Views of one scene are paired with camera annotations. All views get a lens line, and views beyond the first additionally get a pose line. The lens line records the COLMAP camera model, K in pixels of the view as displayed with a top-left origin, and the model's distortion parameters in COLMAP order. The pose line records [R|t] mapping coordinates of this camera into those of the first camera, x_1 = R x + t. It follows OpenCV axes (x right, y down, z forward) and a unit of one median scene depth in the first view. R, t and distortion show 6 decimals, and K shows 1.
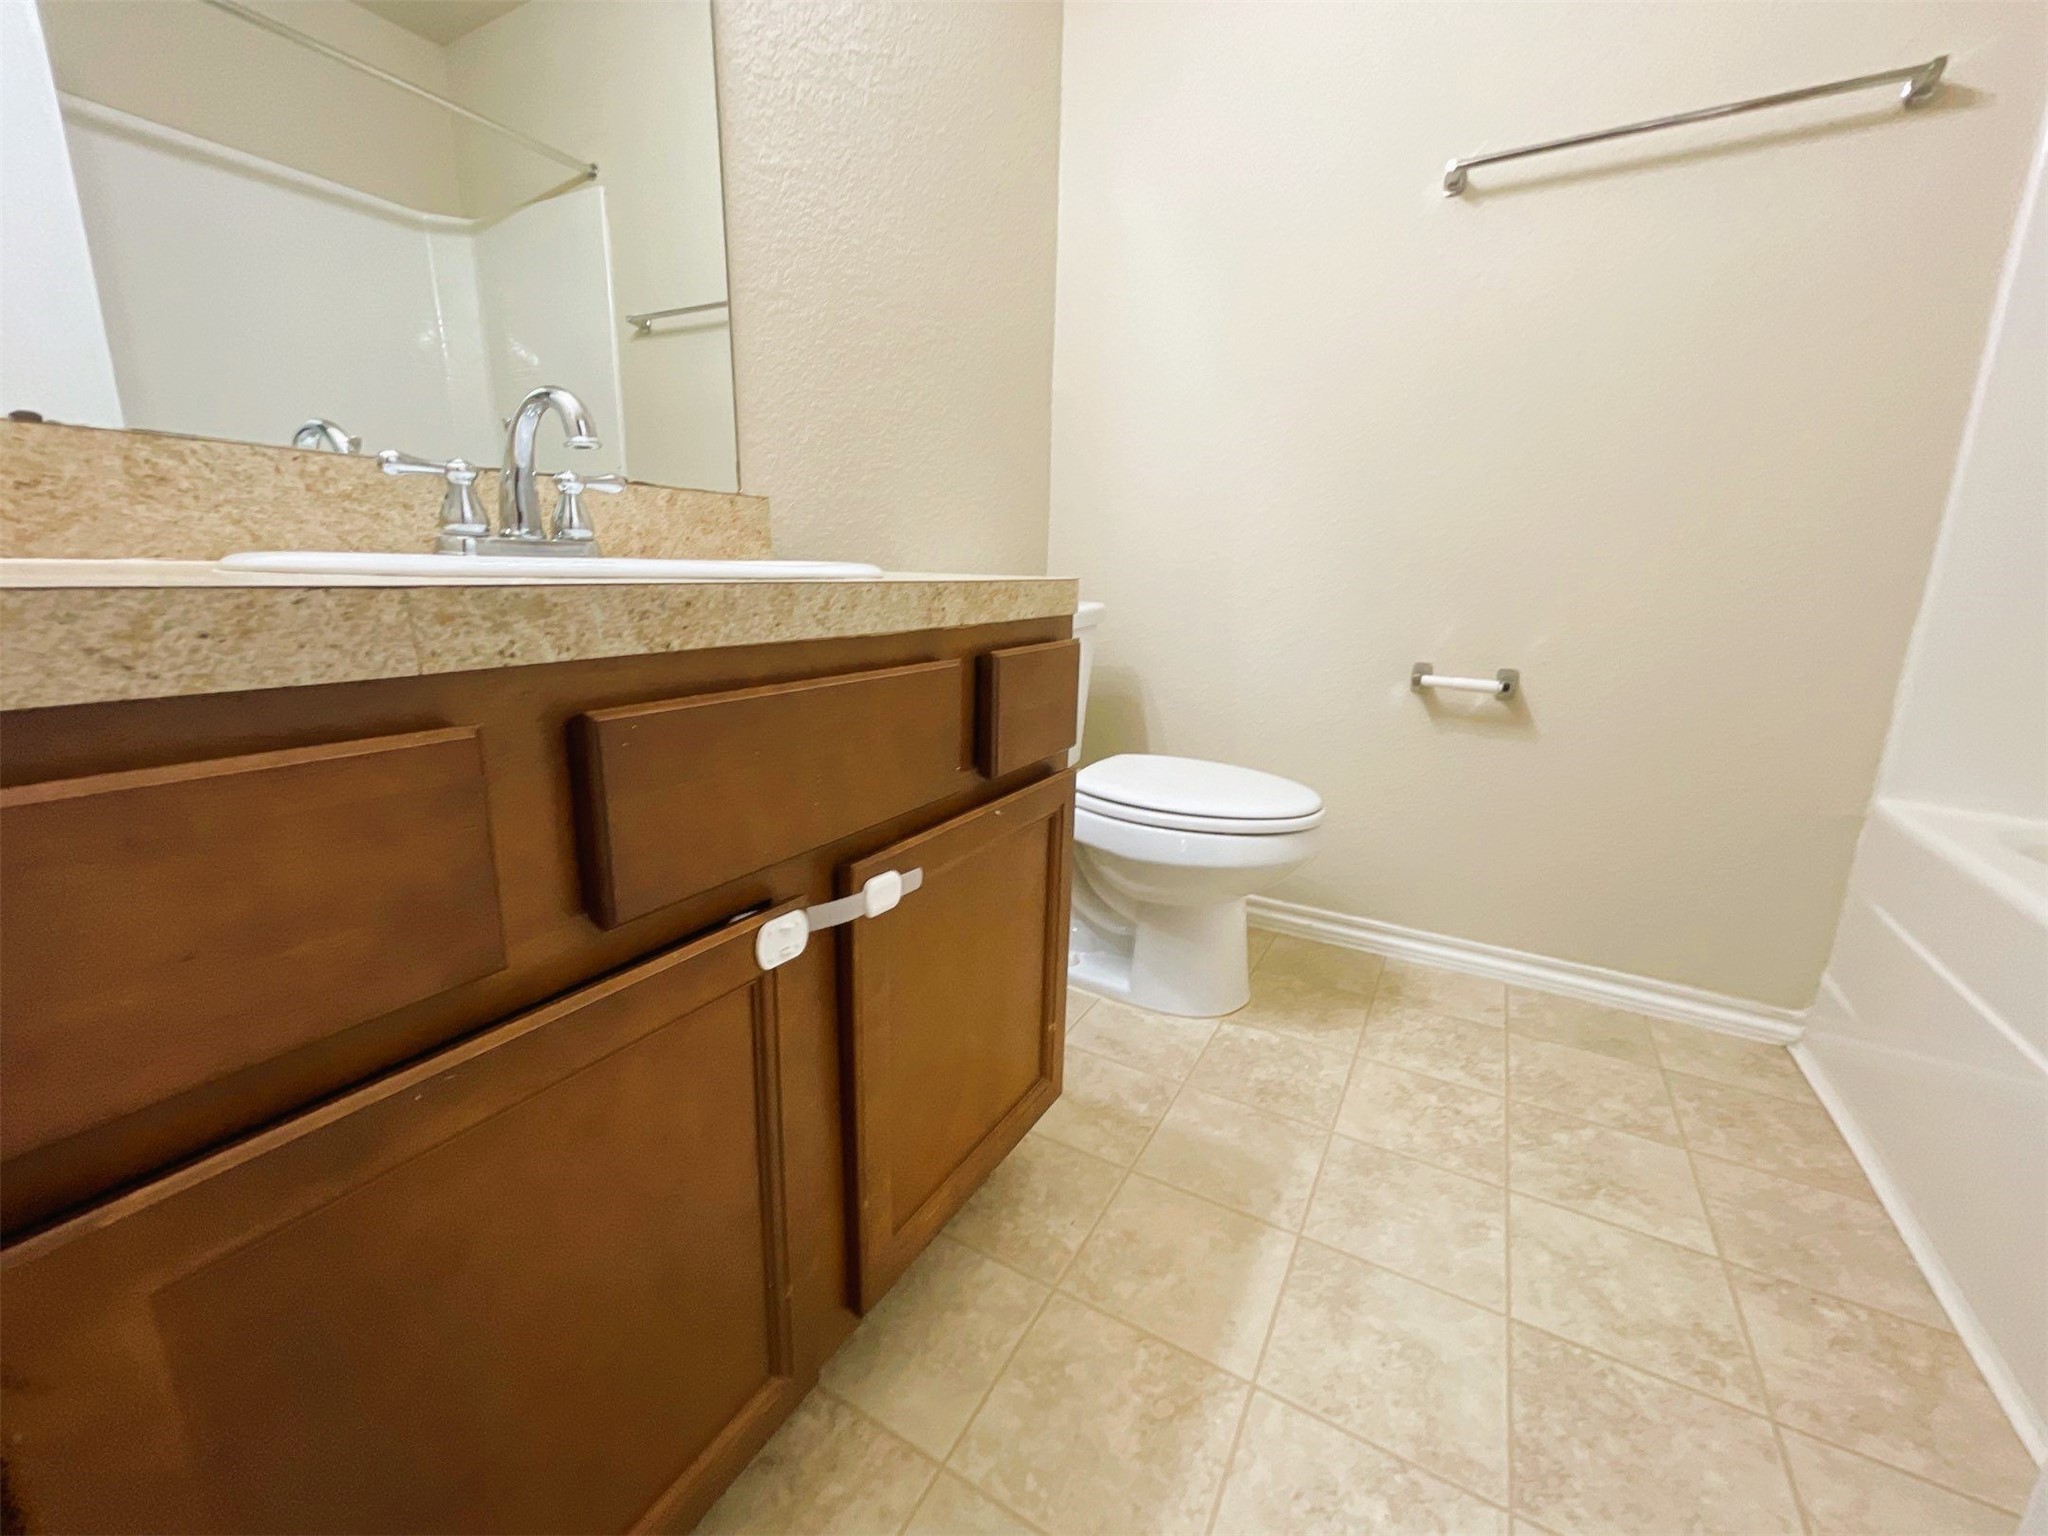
lens RADIAL K [[826.6, 0, 1019.3], [0, 826.6, 765.2], [0, 0, 1]] dist [0.002402, -0.000786]
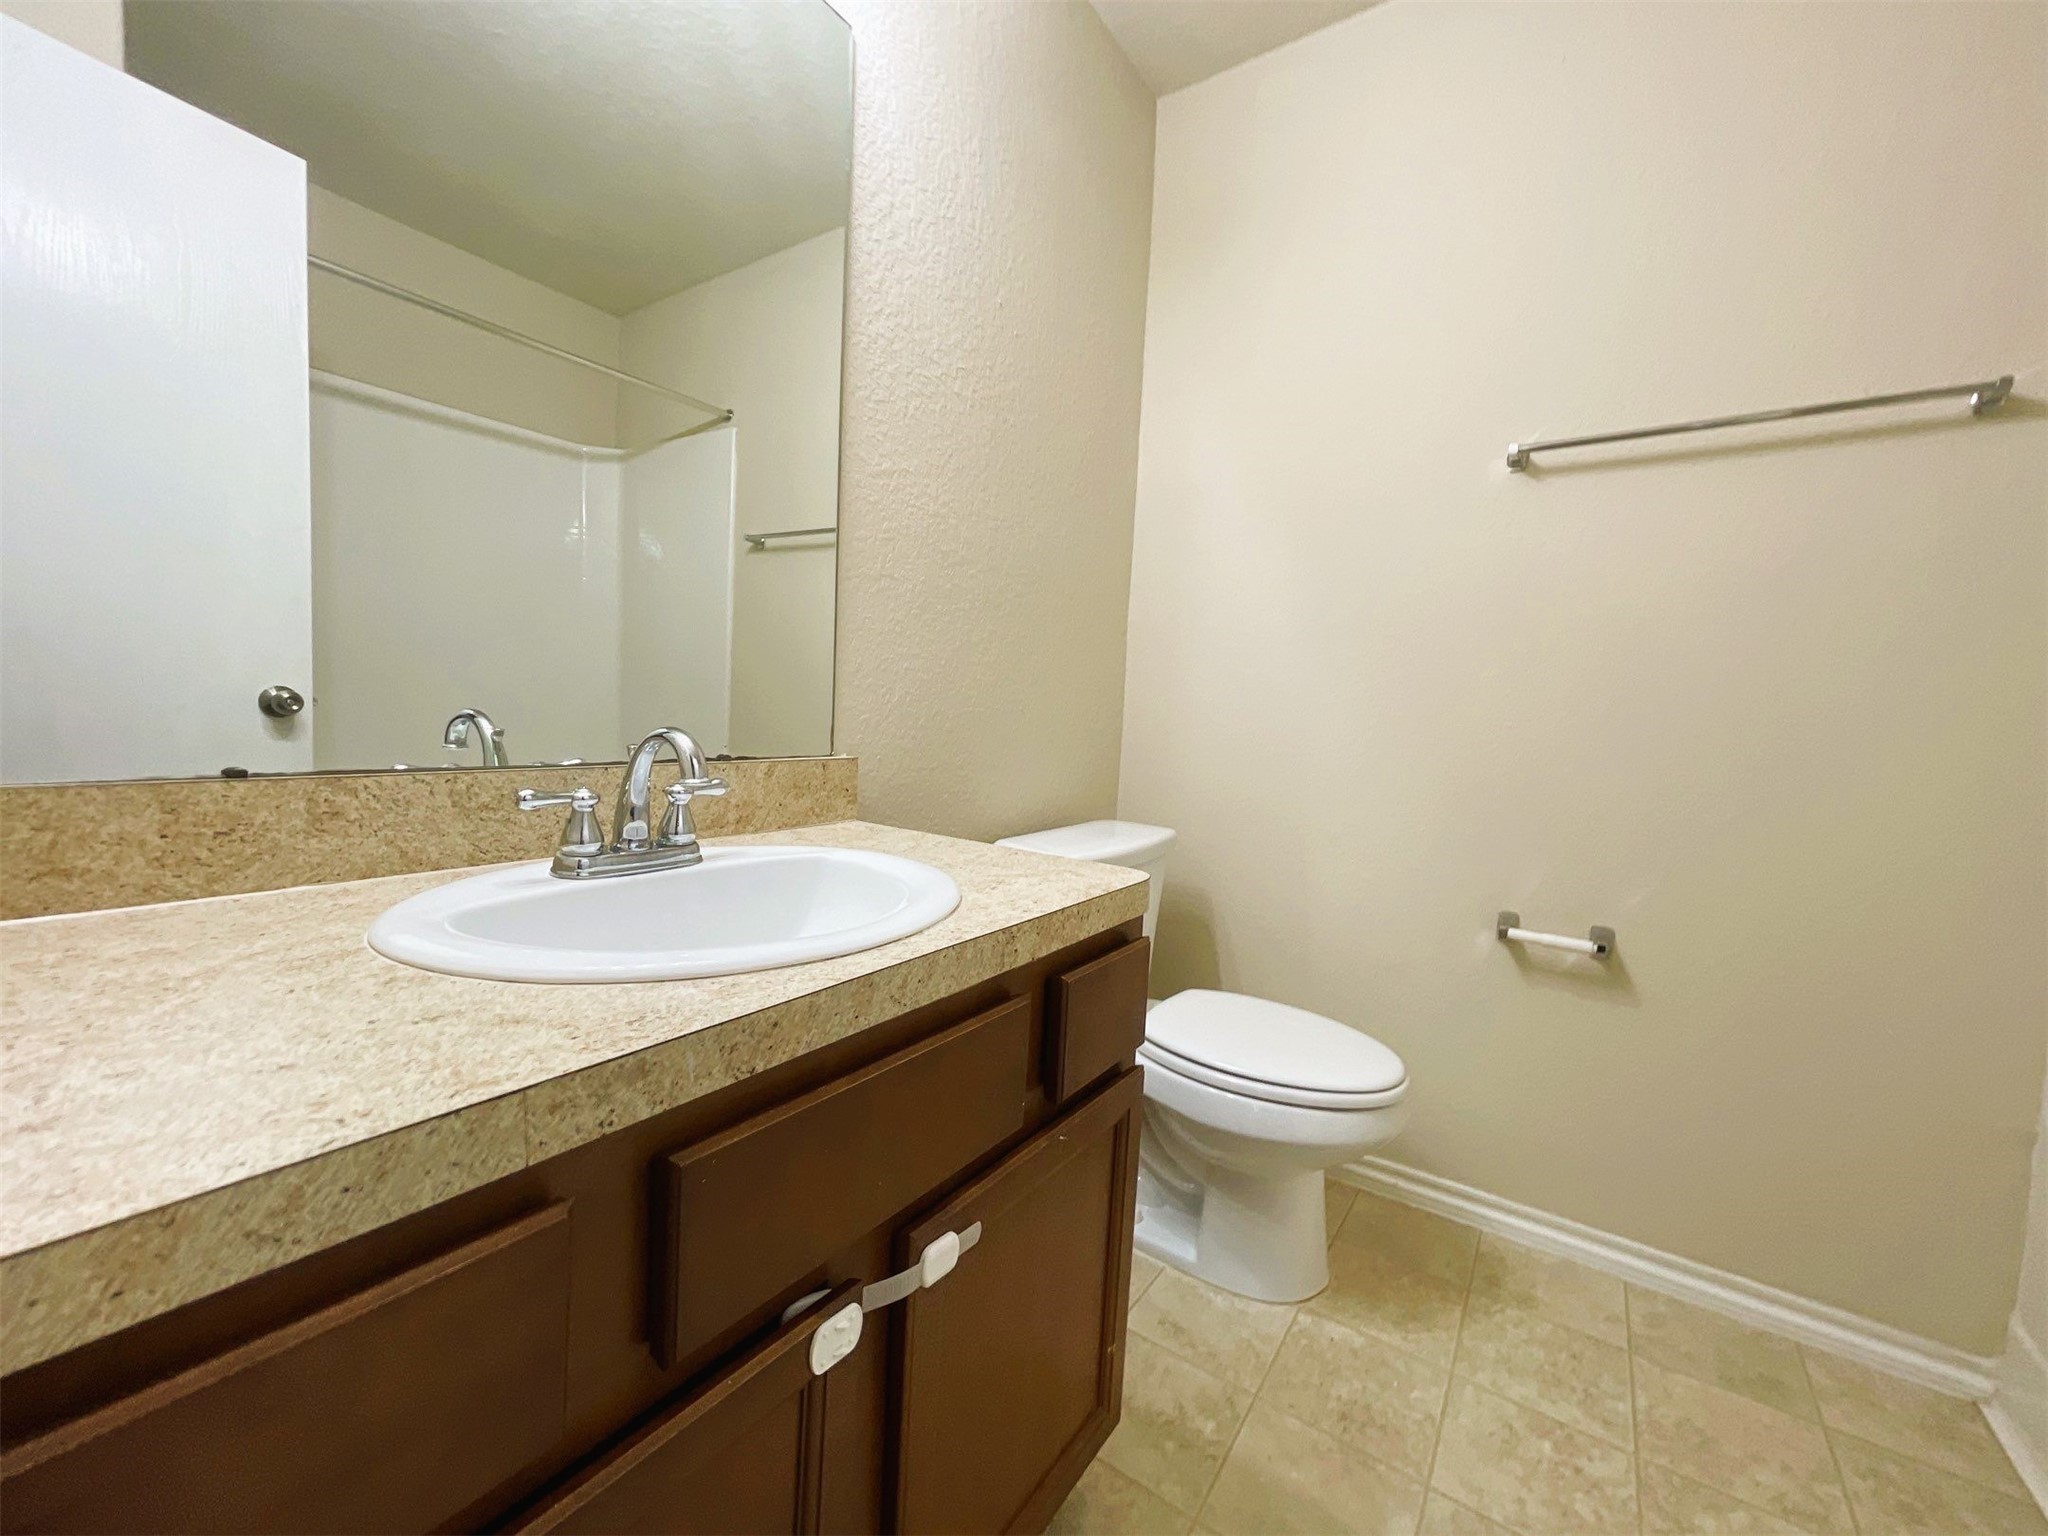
lens RADIAL K [[826.6, 0, 1019.3], [0, 826.6, 765.2], [0, 0, 1]] dist [0.002402, -0.000786]
pose [[0.995872, 0.032104, -0.084899, -0.004987], [-0.045668, 0.985567, -0.163011, -0.152891], [0.078440, 0.166215, 0.982965, -0.028002]]
